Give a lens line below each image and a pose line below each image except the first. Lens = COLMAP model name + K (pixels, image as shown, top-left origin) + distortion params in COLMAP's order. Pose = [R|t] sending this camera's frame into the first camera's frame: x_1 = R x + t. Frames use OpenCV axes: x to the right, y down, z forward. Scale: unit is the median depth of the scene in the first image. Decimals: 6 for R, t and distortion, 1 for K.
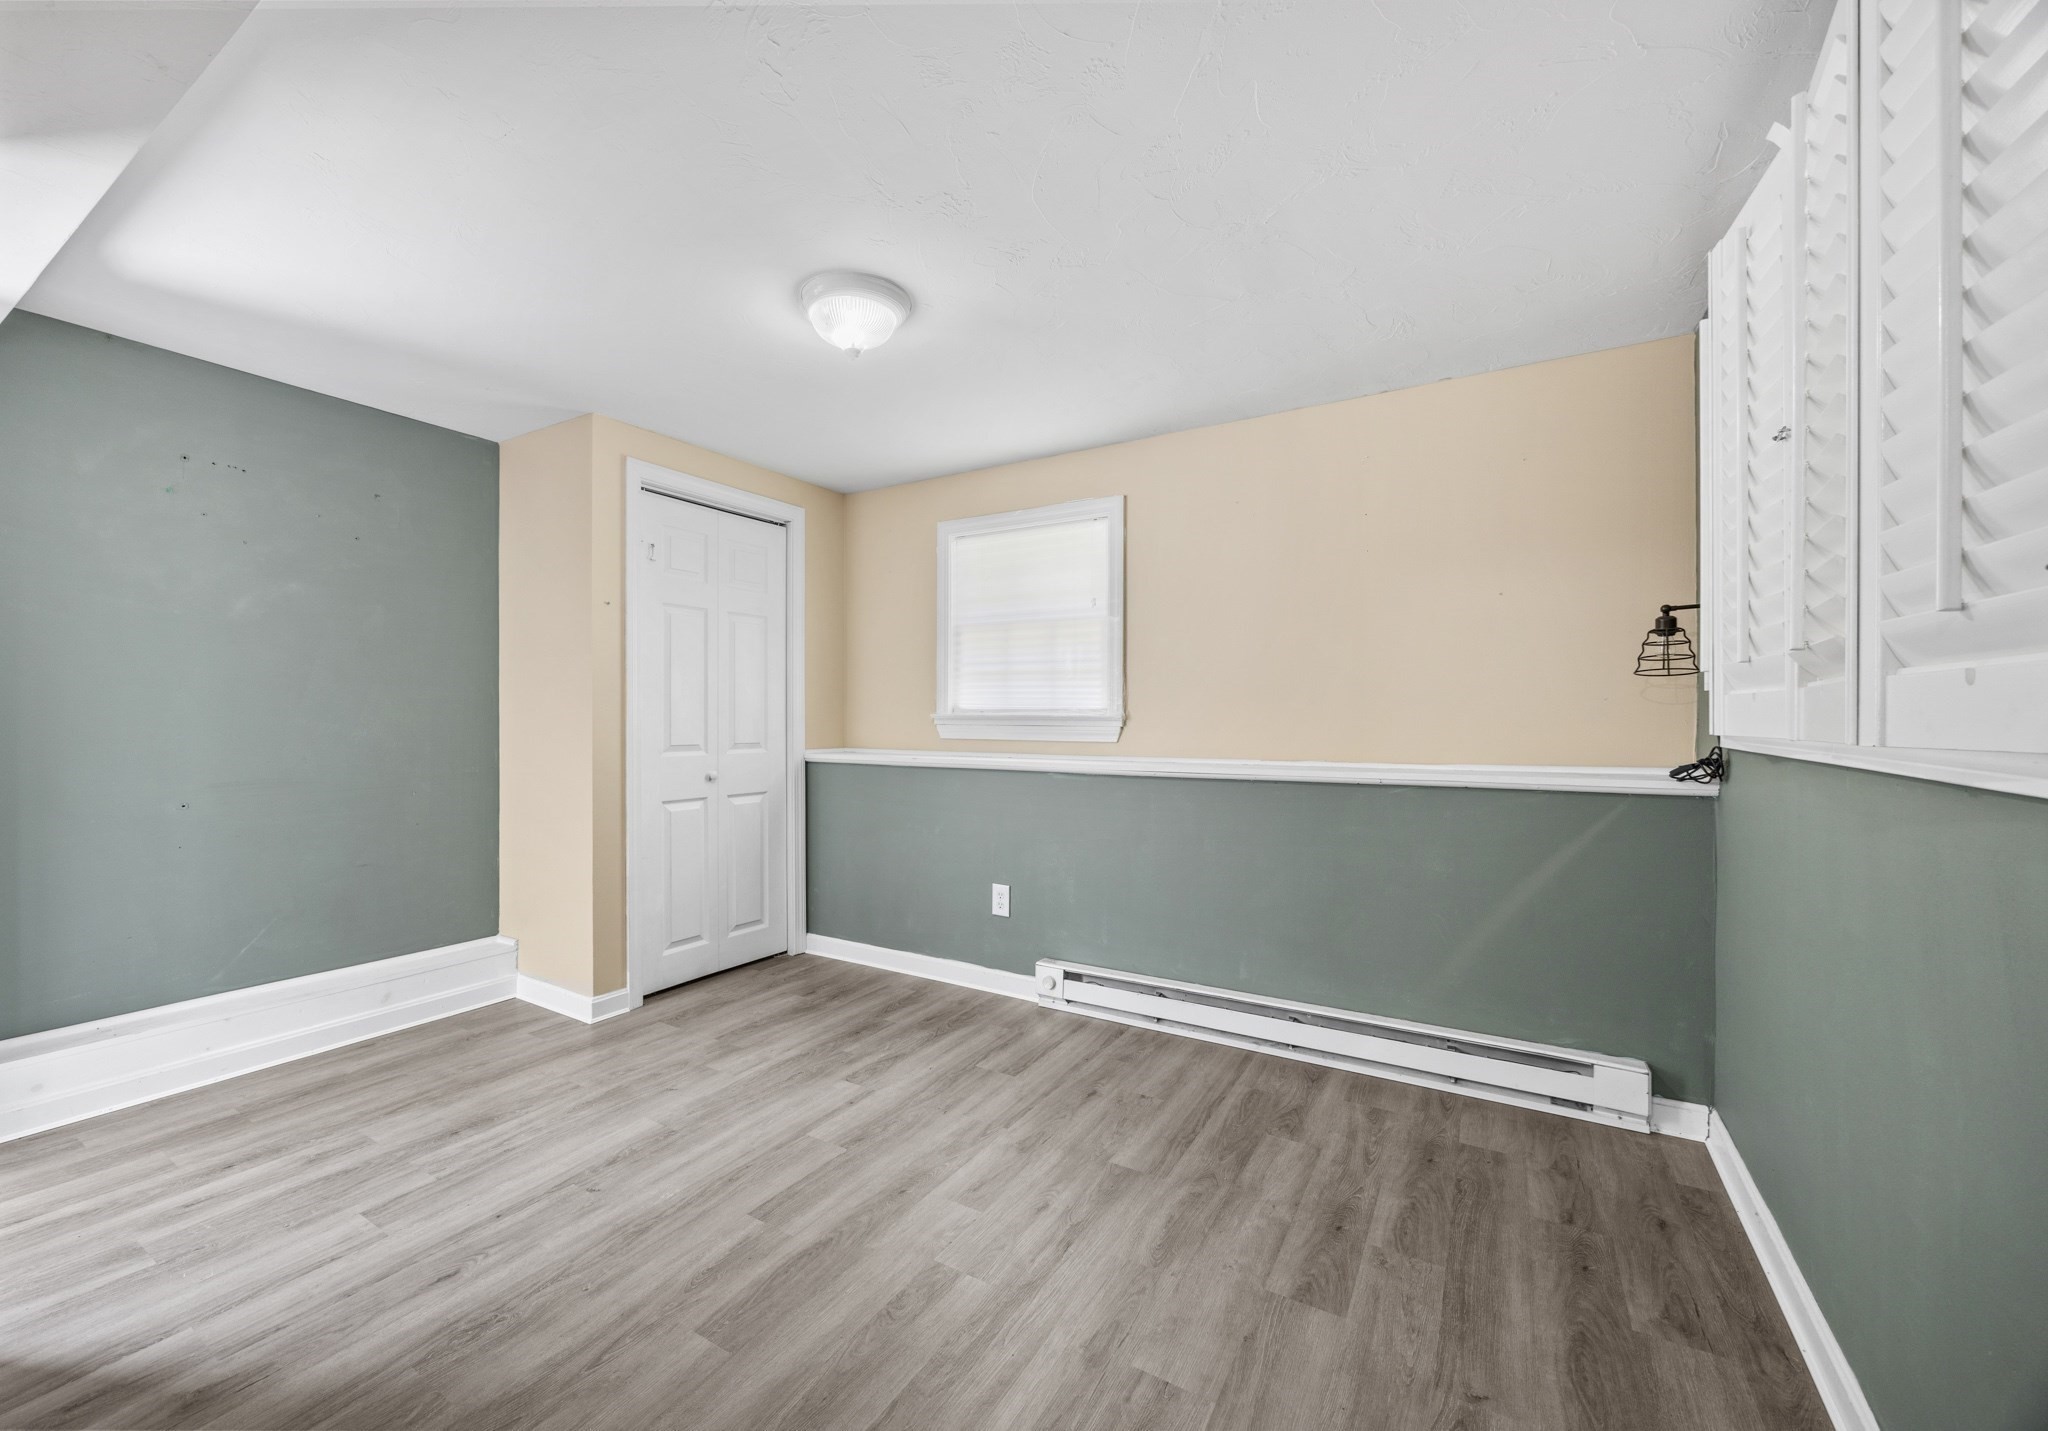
lens RADIAL K [[835.9, 0, 1021.9], [0, 835.9, 722.2], [0, 0, 1]] dist [0.002937, 0.000367]
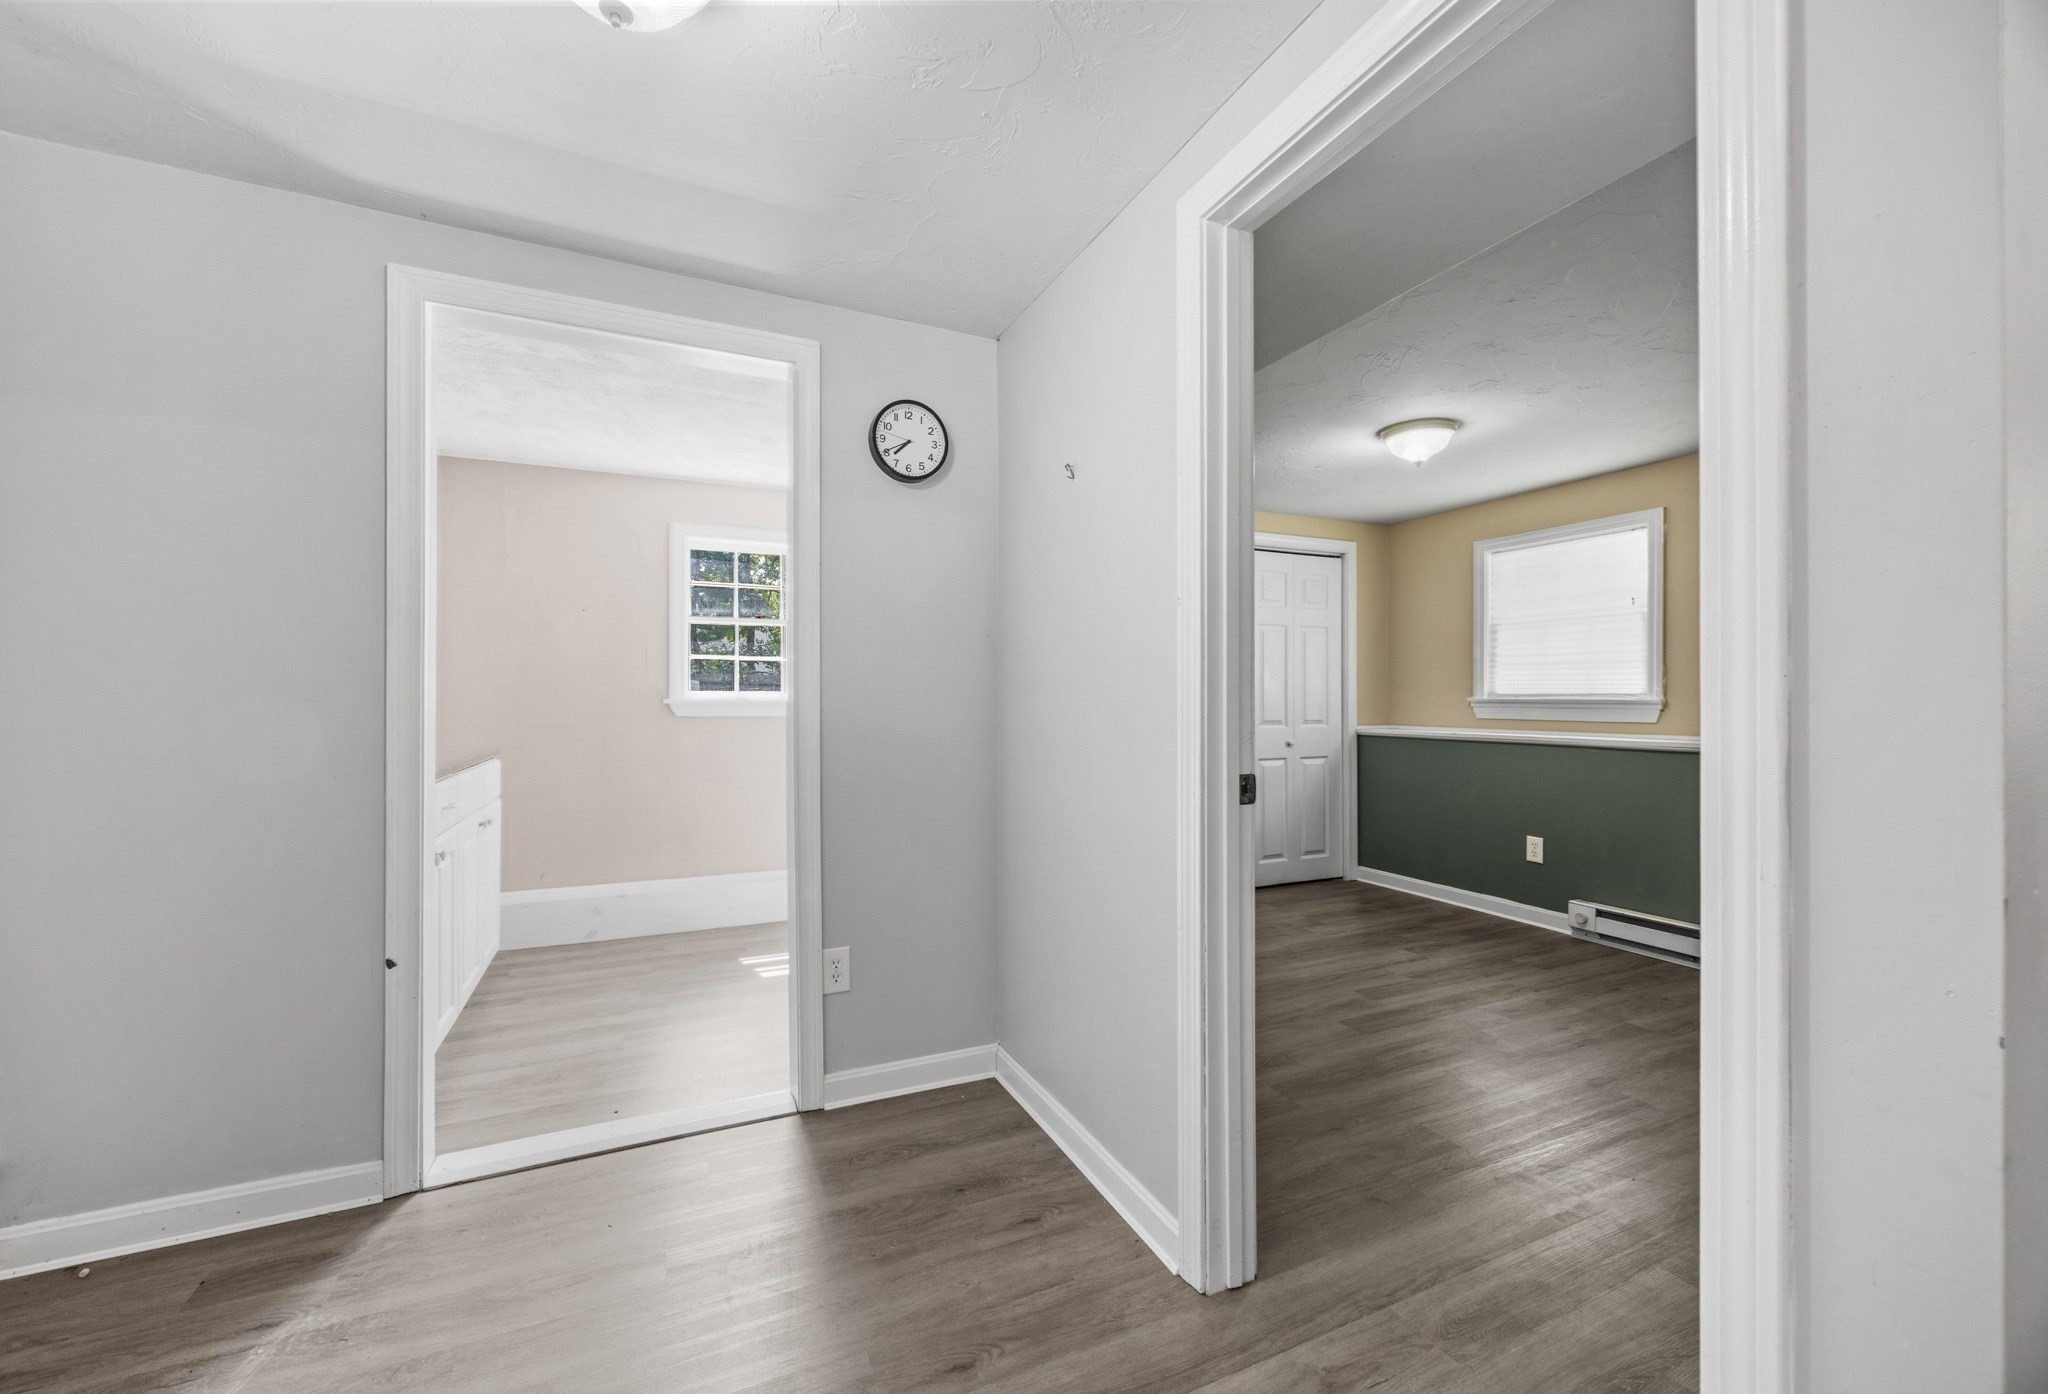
lens RADIAL K [[791.7, 0, 1005.7], [0, 791.7, 706.2], [0, 0, 1]] dist [-0.004234, -0.000306]
pose [[0.812506, 0.003049, -0.582945, 0.019744], [-0.001786, 0.999995, 0.002741, -0.000438], [0.582950, -0.001186, 0.812507, -0.408644]]
